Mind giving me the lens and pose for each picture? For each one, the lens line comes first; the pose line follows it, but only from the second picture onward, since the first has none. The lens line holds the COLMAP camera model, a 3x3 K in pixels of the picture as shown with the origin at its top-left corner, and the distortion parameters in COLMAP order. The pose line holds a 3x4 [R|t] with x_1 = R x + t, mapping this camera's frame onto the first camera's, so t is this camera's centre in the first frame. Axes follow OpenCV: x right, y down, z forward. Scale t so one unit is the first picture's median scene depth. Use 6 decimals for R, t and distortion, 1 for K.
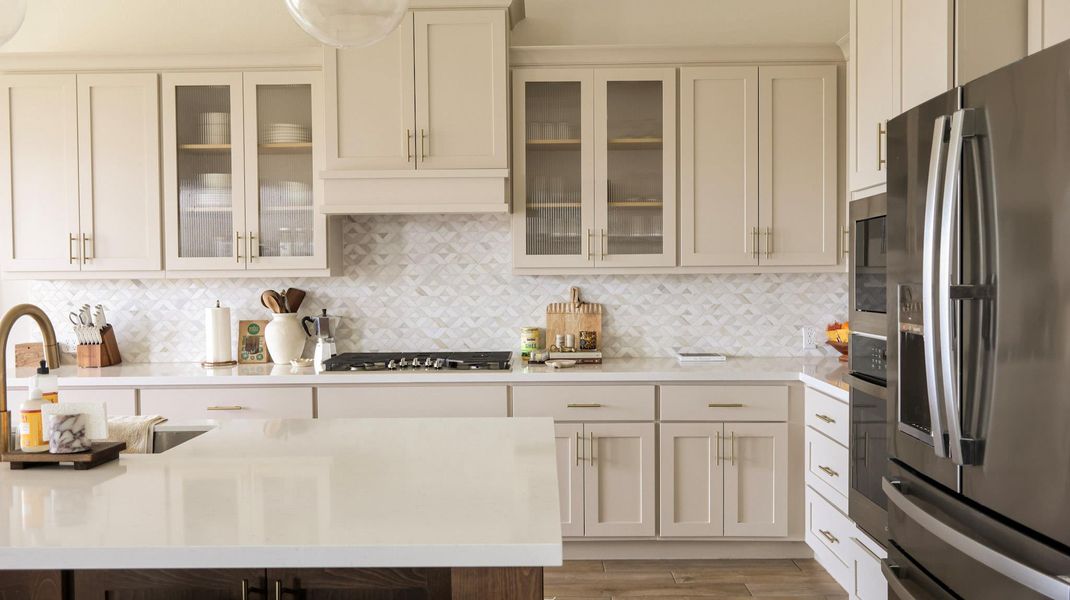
lens RADIAL K [[881.0, 0, 535.0], [0, 881.0, 300.0], [0, 0, 1]] dist [0.013720, -0.002233]
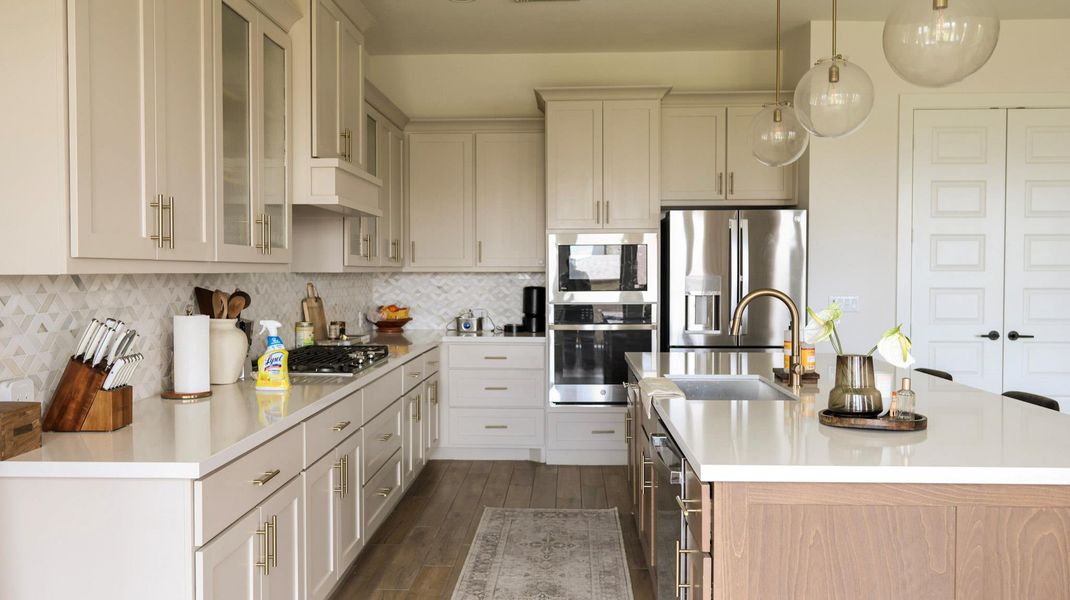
lens RADIAL K [[881.0, 0, 535.0], [0, 881.0, 300.0], [0, 0, 1]] dist [0.013720, -0.002233]
pose [[0.025578, -0.025814, 0.999339, -1.066755], [0.025254, 0.999364, 0.025168, -0.014709], [-0.999354, 0.024594, 0.026214, 0.716689]]
